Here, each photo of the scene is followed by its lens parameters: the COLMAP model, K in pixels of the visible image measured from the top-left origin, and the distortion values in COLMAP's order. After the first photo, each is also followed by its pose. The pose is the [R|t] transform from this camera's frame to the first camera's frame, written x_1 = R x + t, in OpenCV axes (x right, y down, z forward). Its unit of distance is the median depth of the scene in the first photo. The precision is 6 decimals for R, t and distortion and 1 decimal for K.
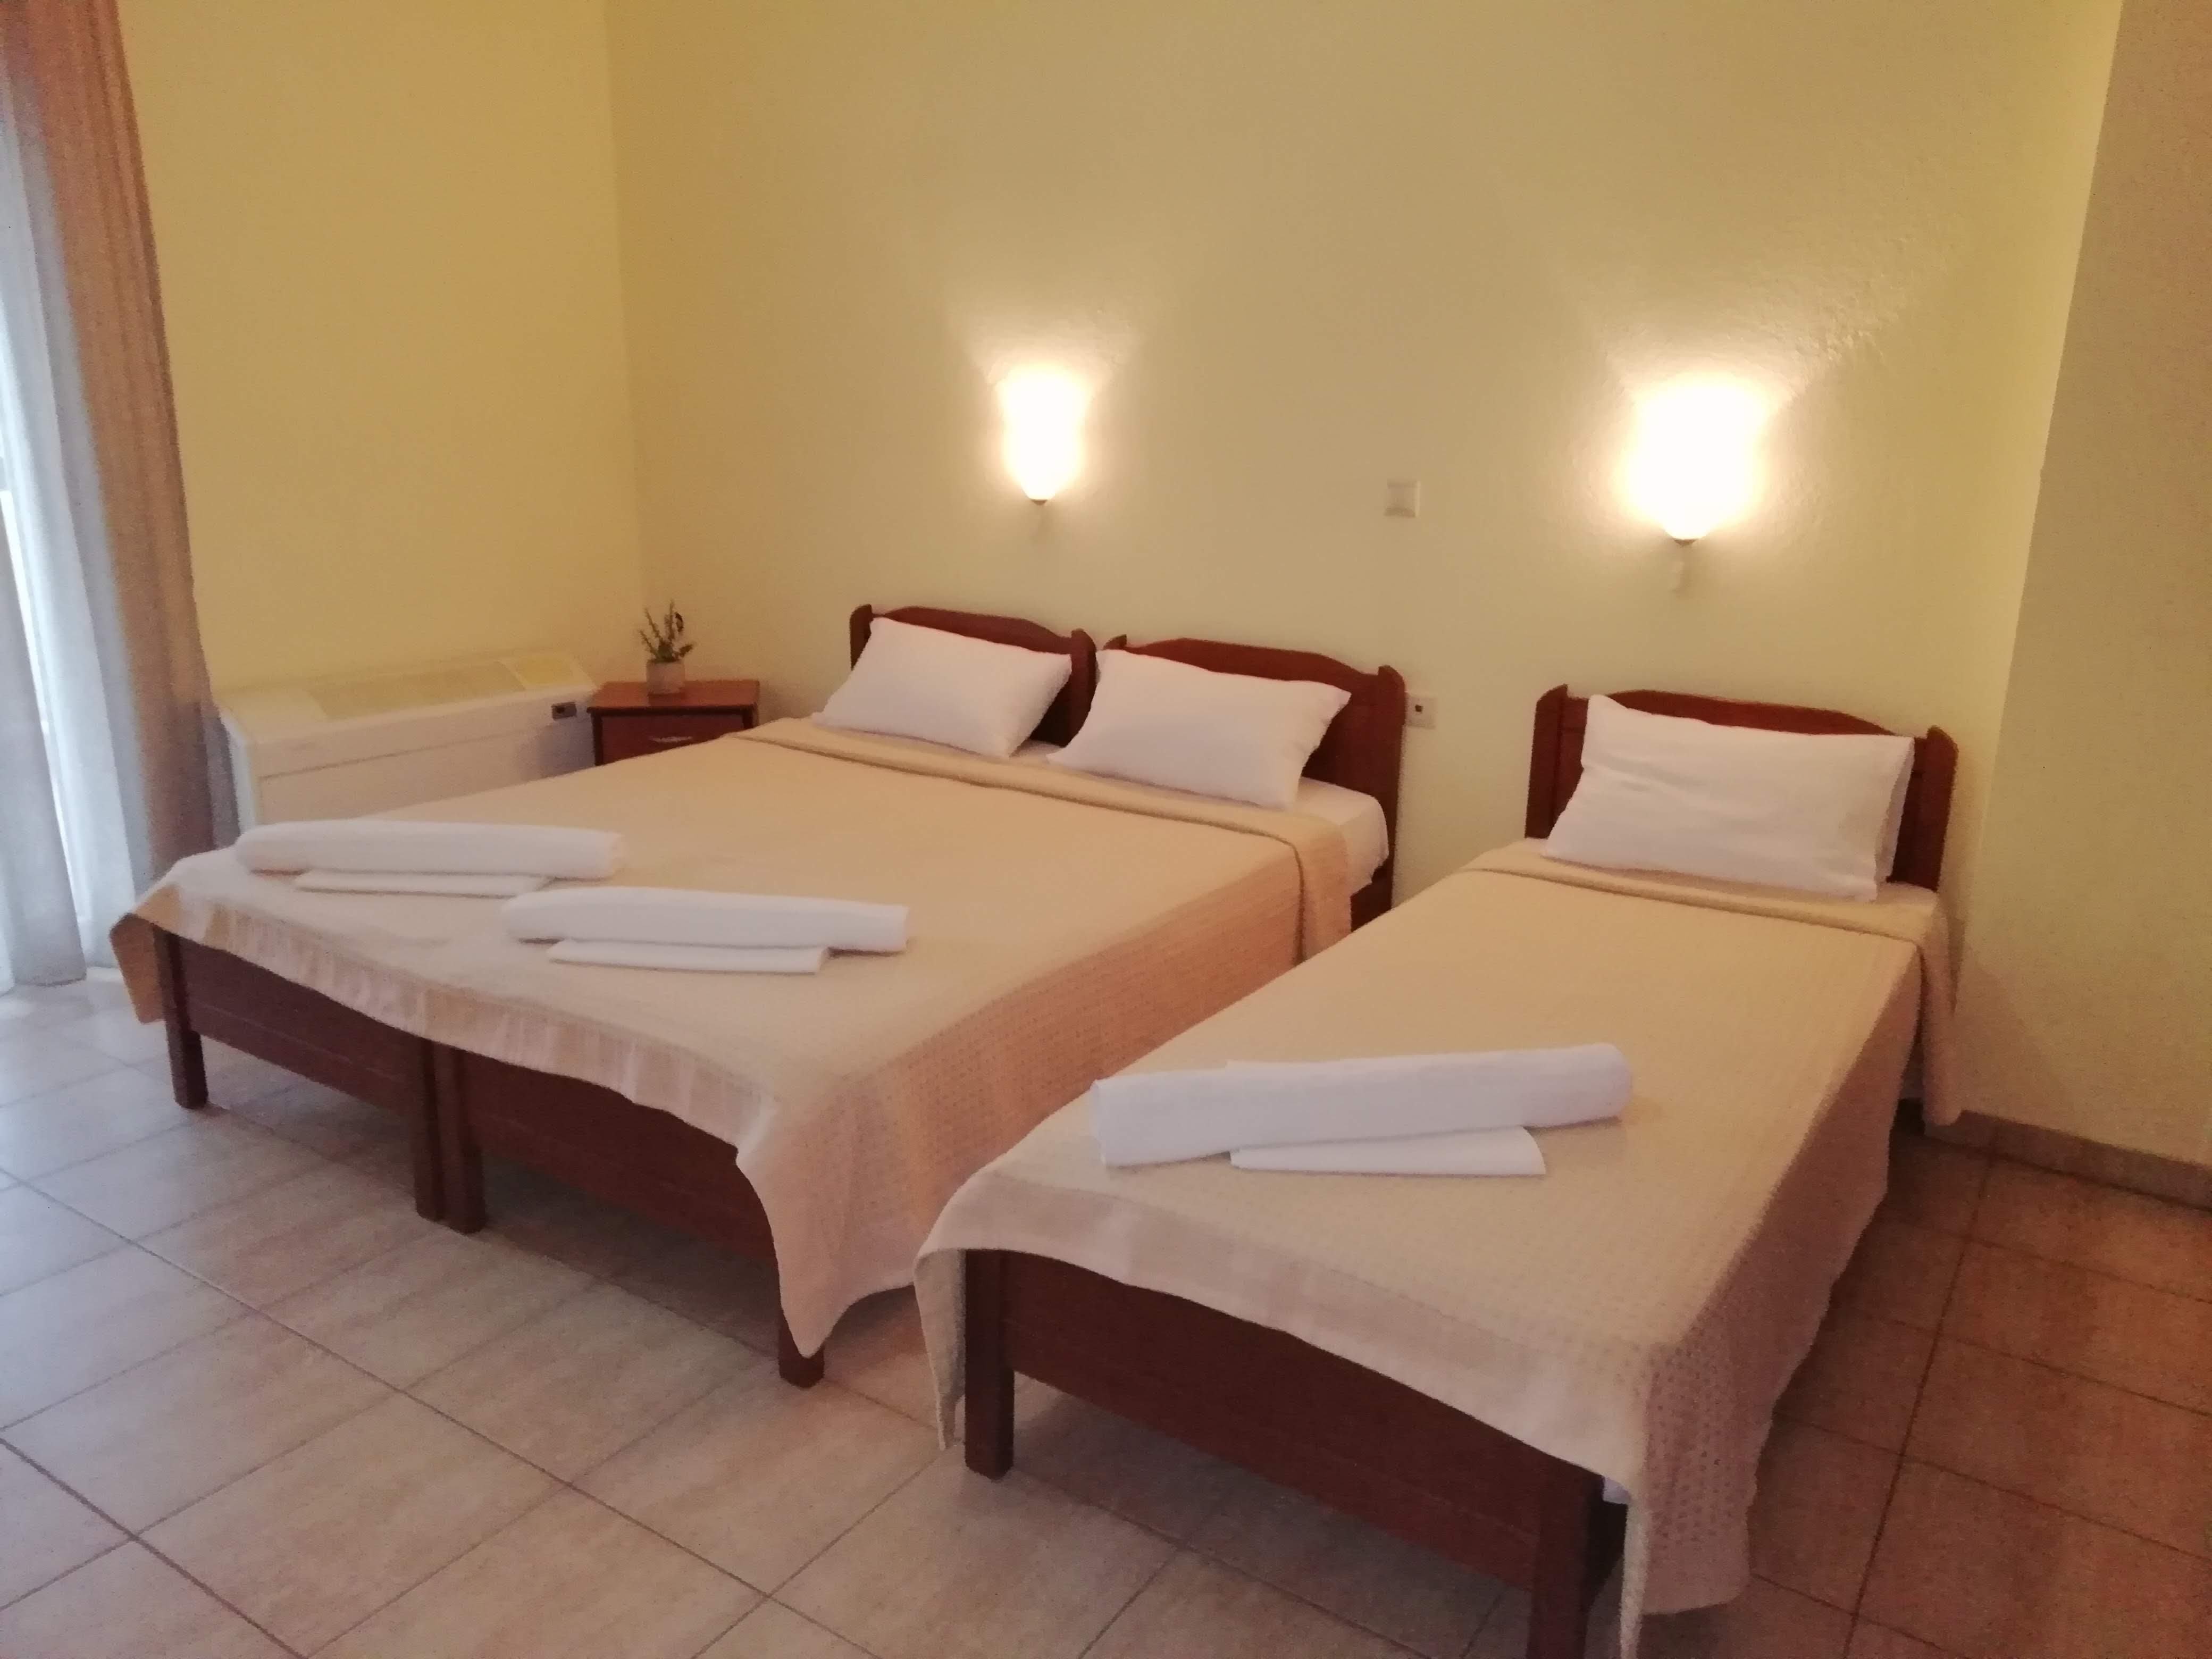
lens RADIAL K [[1603.0, 0, 1106.0], [0, 1603.0, 829.5], [0, 0, 1]] dist [0.002200, 0.002576]
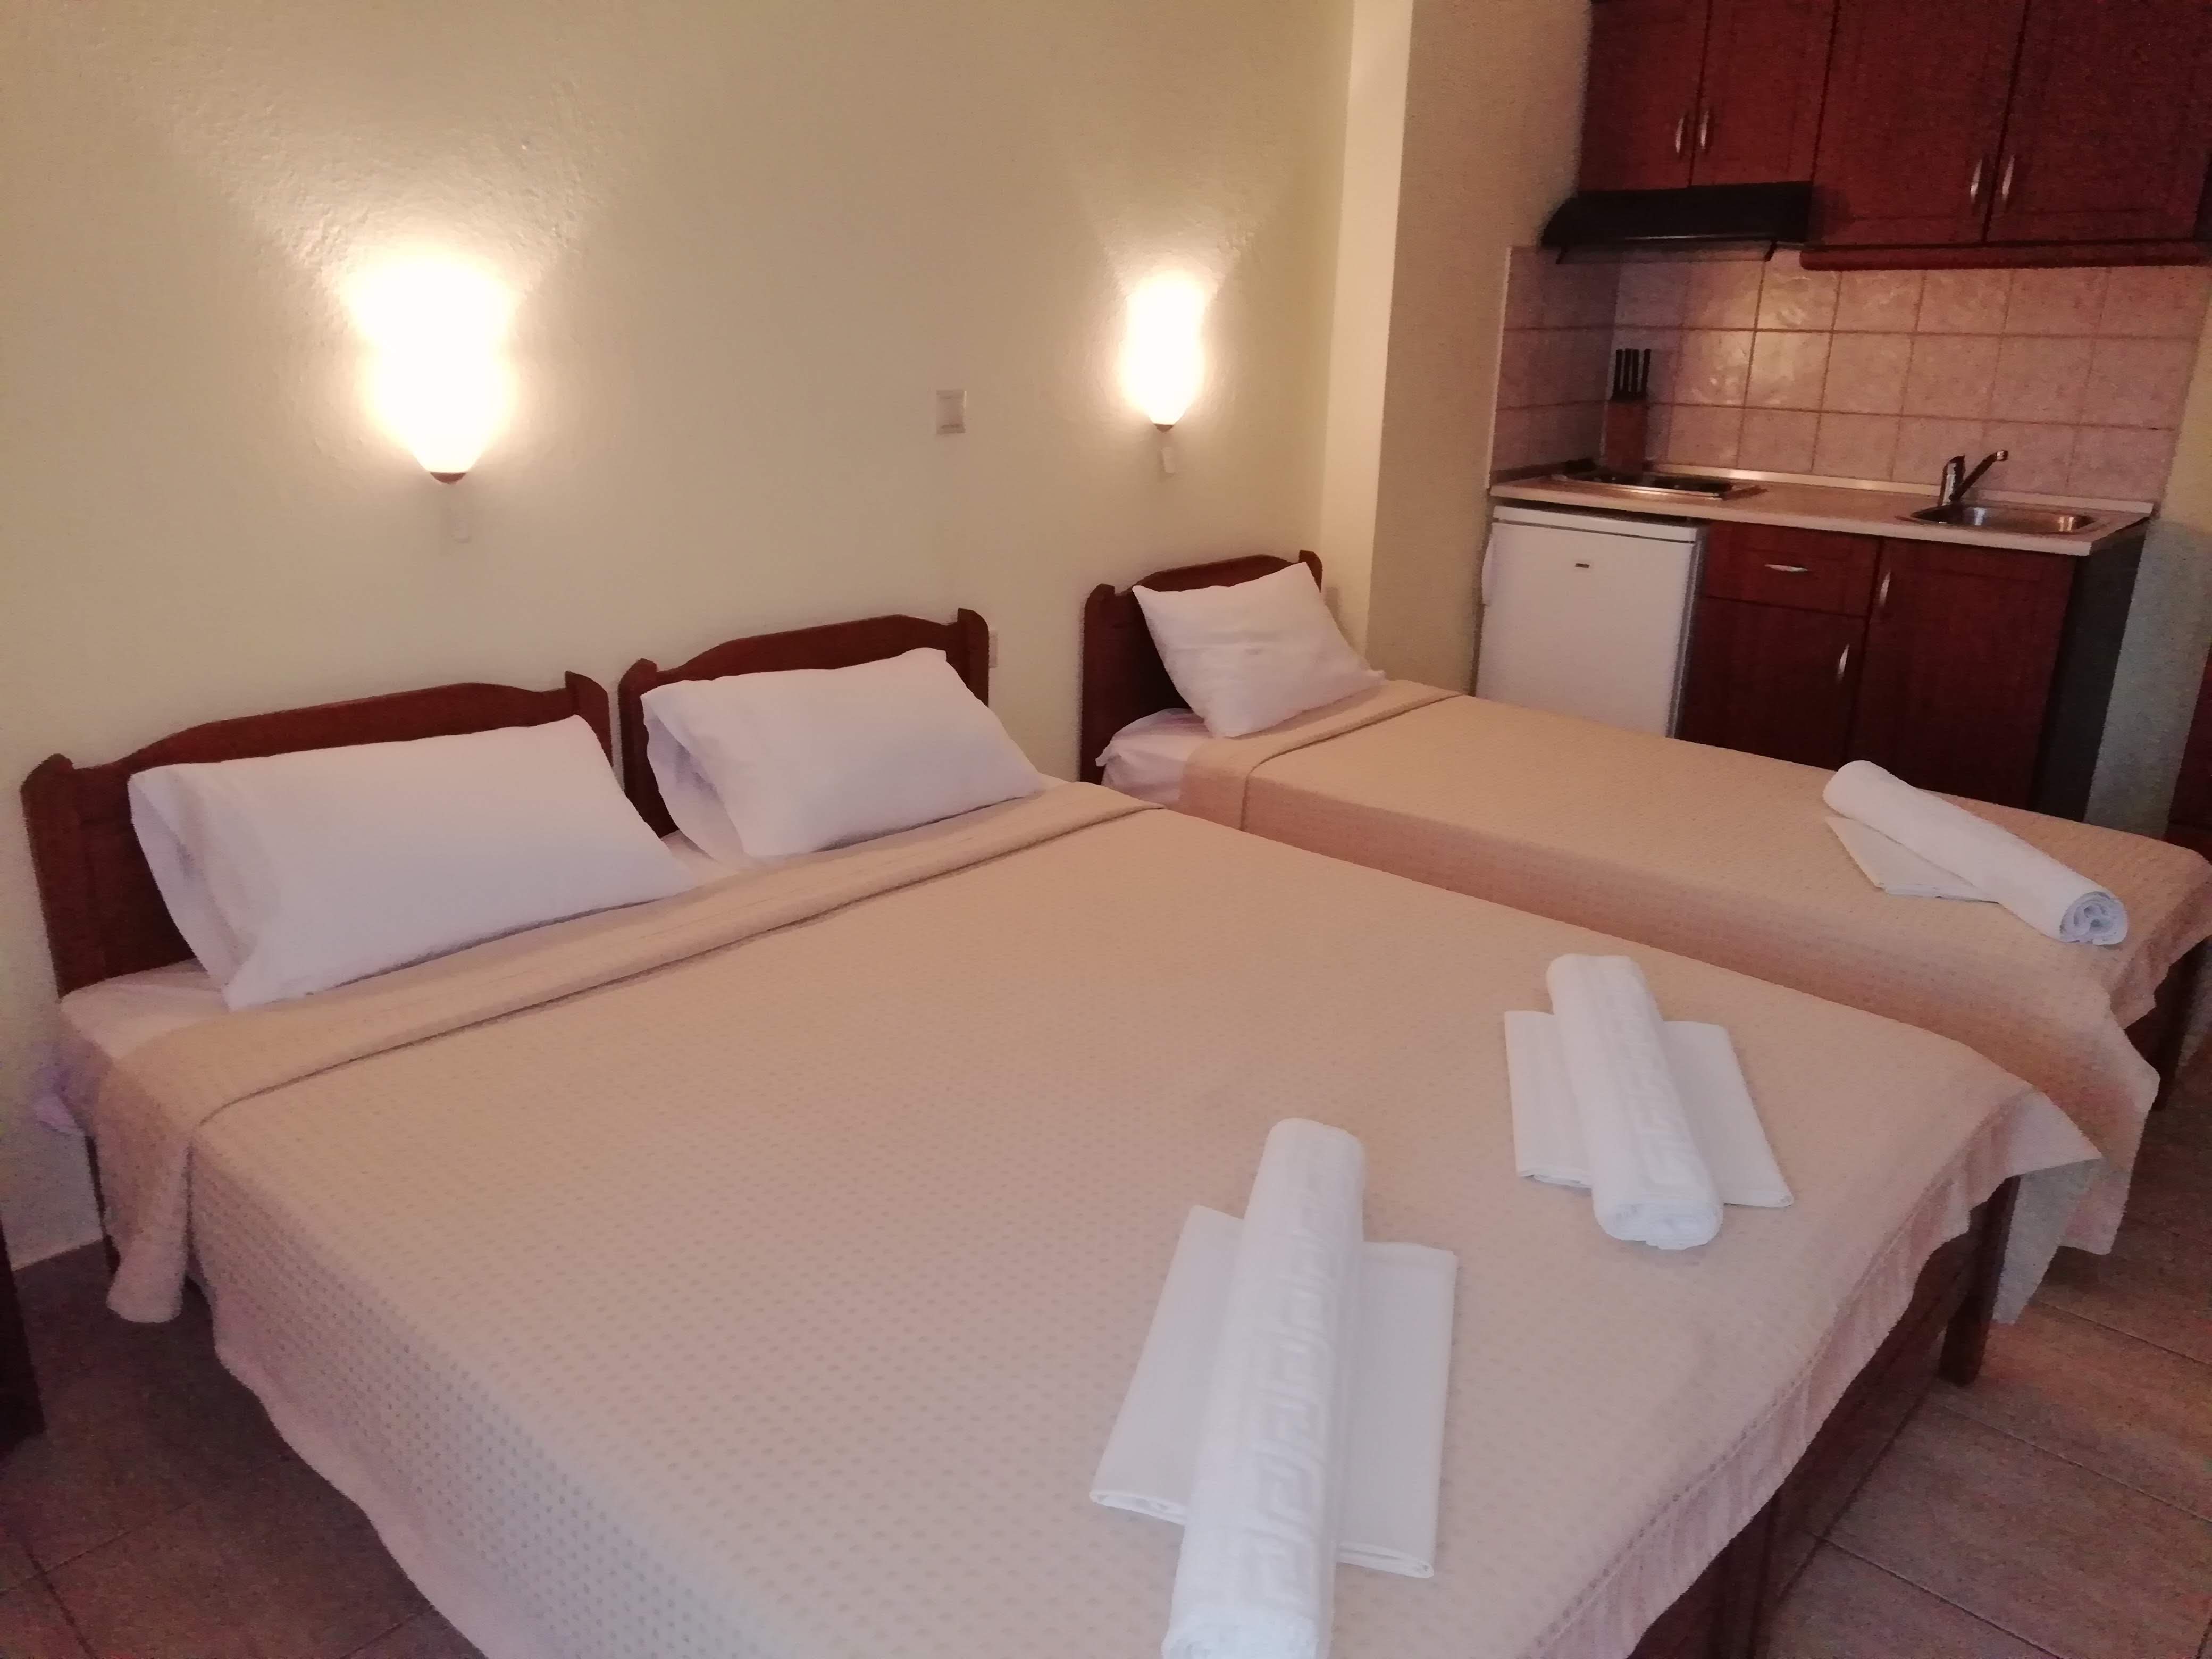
lens RADIAL K [[1693.7, 0, 1106.0], [0, 1693.7, 829.5], [0, 0, 1]] dist [0.005098, 0.001673]
pose [[0.136666, -0.320084, 0.937480, -0.714082], [0.238838, 0.929089, 0.282401, -0.233353], [-0.961394, 0.185311, 0.203423, 0.774599]]
